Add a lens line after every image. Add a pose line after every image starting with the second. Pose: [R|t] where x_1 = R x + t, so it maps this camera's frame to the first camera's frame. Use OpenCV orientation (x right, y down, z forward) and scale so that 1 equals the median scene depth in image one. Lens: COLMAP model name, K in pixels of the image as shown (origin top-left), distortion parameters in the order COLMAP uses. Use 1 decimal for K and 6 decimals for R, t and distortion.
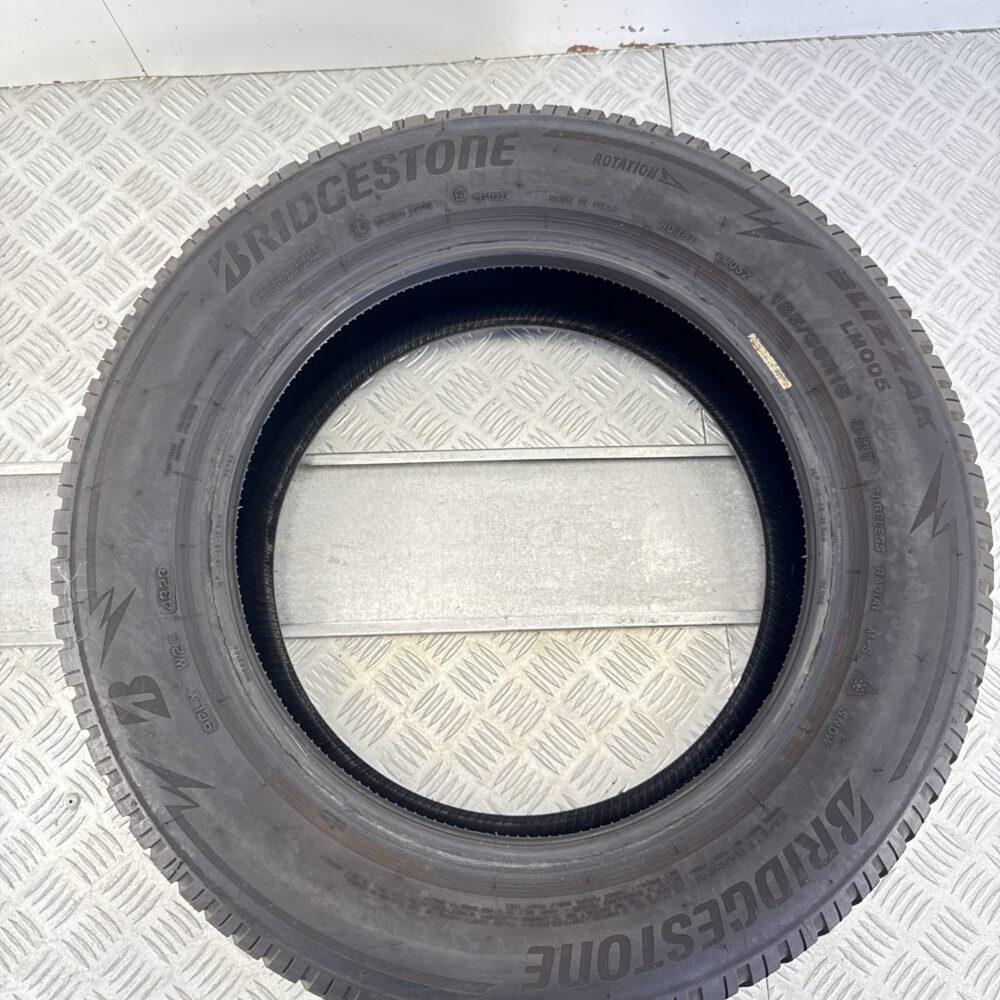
lens RADIAL K [[947.8, 0, 500.0], [0, 947.8, 500.0], [0, 0, 1]] dist [0.169243, -0.398122]
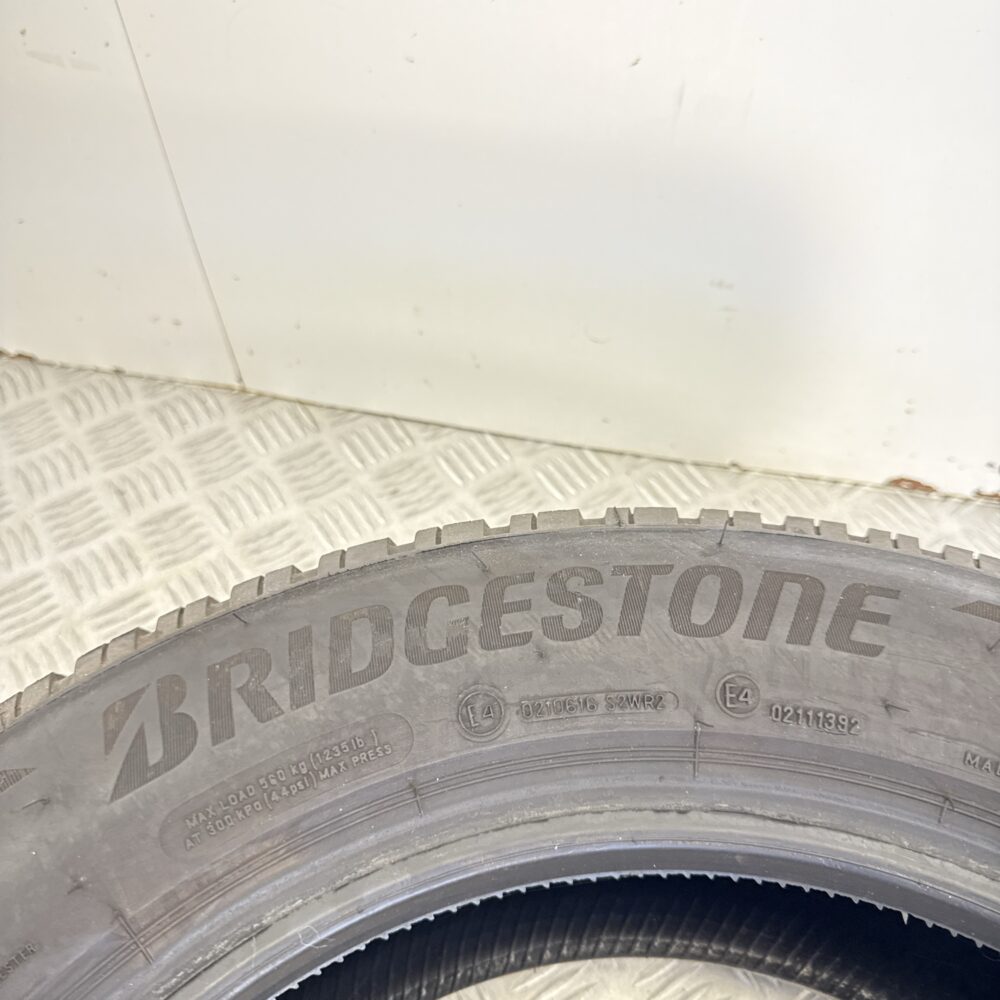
lens RADIAL K [[945.8, 0, 490.9], [0, 945.8, 507.0], [0, 0, 1]] dist [0.153107, -0.394571]
pose [[0.963641, 0.207742, -0.168044, -0.091264], [-0.258295, 0.885250, -0.386802, -0.204050], [0.068406, 0.416144, 0.906722, 0.590429]]
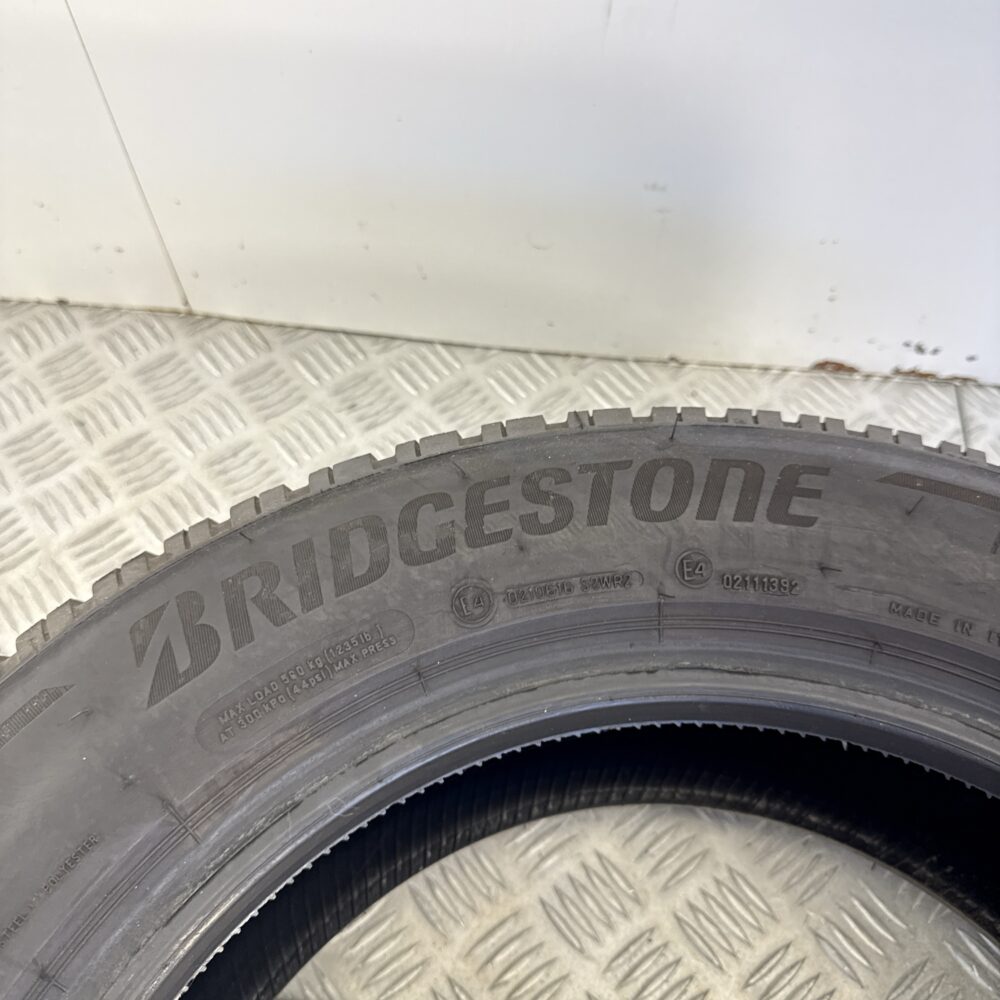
lens RADIAL K [[947.8, 0, 500.0], [0, 947.8, 500.0], [0, 0, 1]] dist [0.169243, -0.398122]
pose [[0.985431, 0.151920, -0.076456, -0.104645], [-0.168415, 0.934294, -0.314214, -0.186797], [0.023697, 0.322513, 0.946268, 0.545422]]
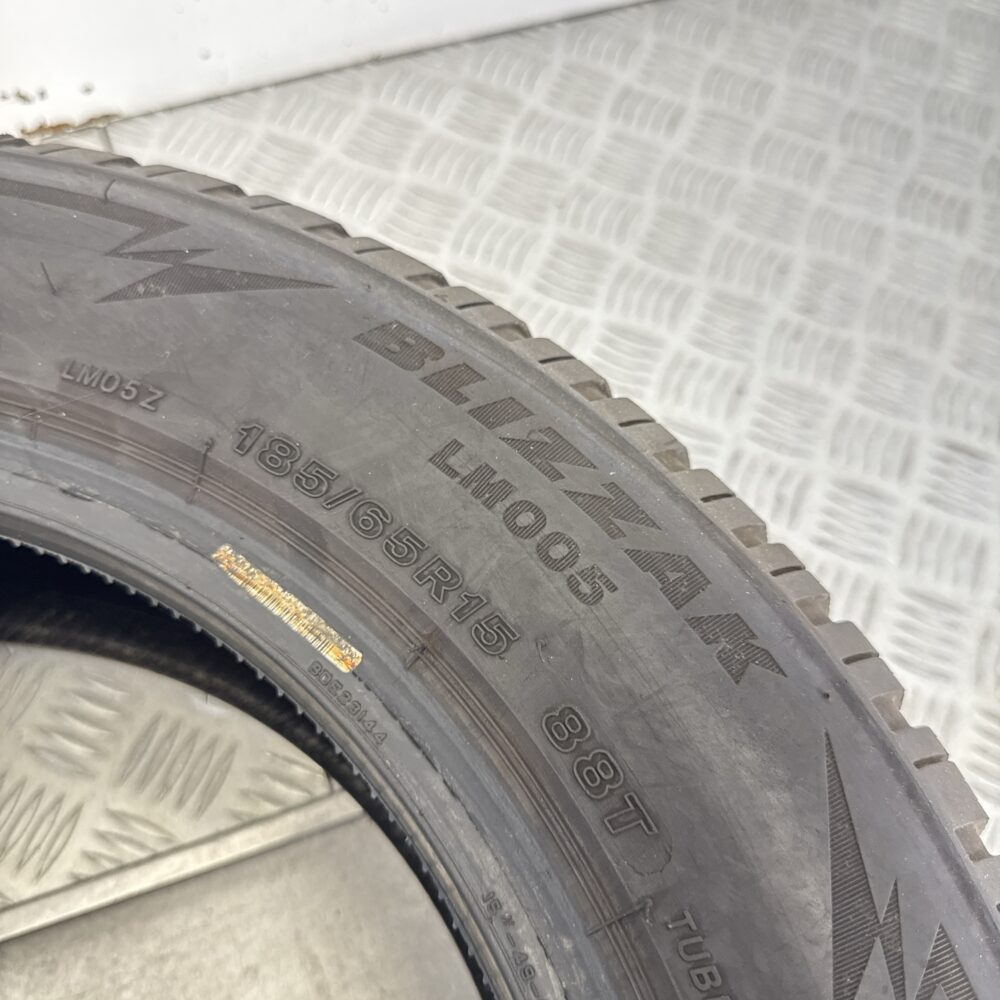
lens RADIAL K [[947.8, 0, 500.0], [0, 947.8, 500.0], [0, 0, 1]] dist [0.169243, -0.398122]
pose [[0.940086, -0.266600, 0.212514, 0.288415], [0.309605, 0.928574, -0.204684, -0.084944], [-0.142766, 0.258216, 0.955480, 0.643289]]
